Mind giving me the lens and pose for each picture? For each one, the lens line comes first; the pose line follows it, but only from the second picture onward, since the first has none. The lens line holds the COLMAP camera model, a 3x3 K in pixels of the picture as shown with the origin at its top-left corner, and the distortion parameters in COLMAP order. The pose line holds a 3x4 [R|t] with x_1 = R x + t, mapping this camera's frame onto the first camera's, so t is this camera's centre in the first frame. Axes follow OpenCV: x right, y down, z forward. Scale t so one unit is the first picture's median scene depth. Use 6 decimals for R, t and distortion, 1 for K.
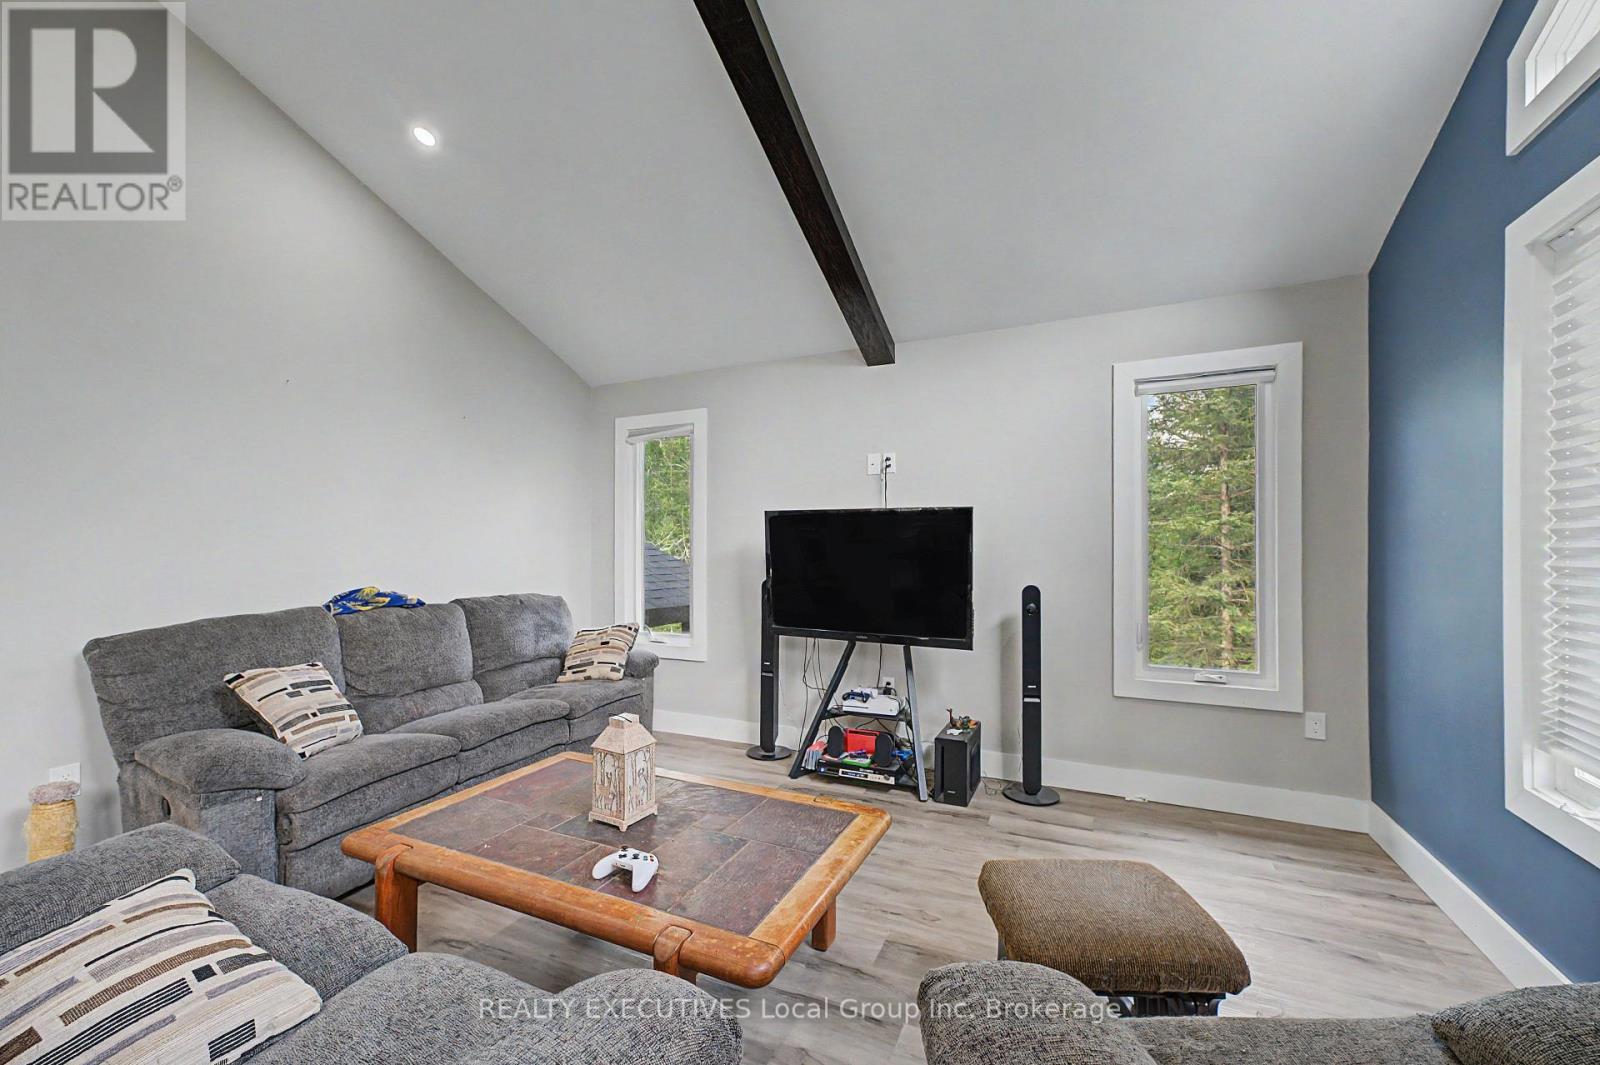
lens RADIAL K [[644.0, 0, 802.0], [0, 644.0, 546.8], [0, 0, 1]] dist [-0.002084, -0.000020]
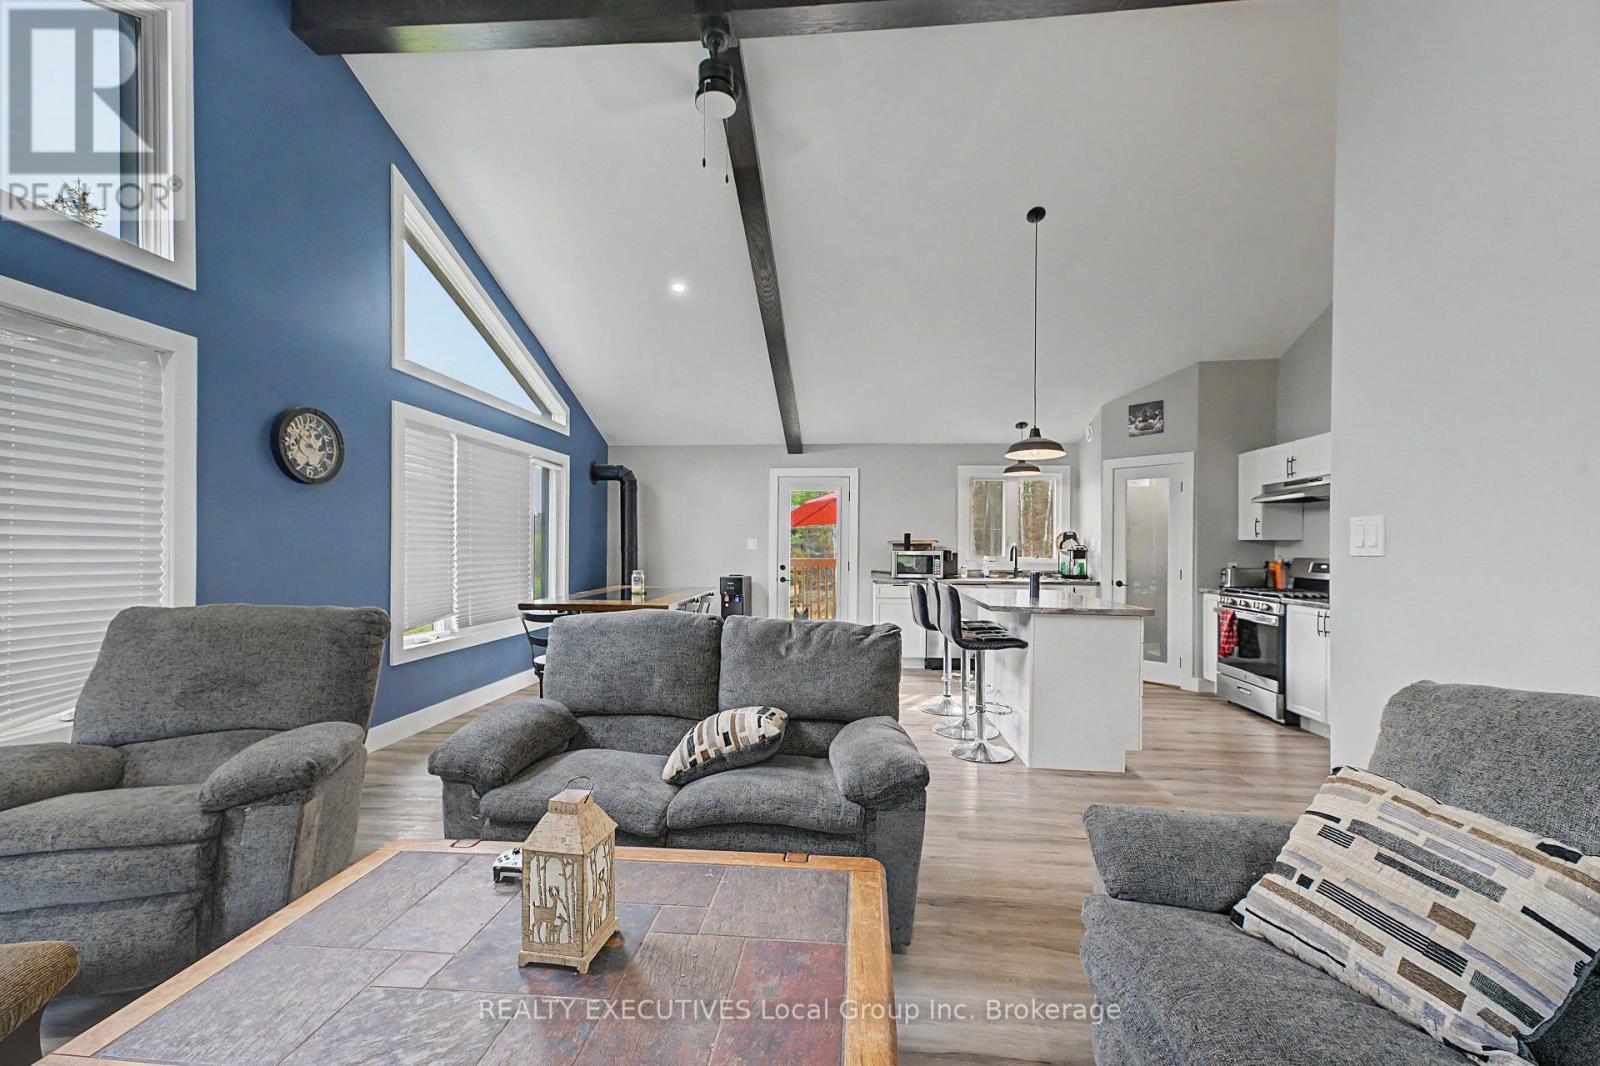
lens RADIAL K [[631.5, 0, 799.7], [0, 631.5, 543.7], [0, 0, 1]] dist [0.010995, 0.000221]
pose [[-0.943536, -0.003172, -0.331255, -0.212689], [-0.001398, 0.999983, -0.005593, 0.001530], [0.331268, -0.004814, -0.943525, 1.278558]]
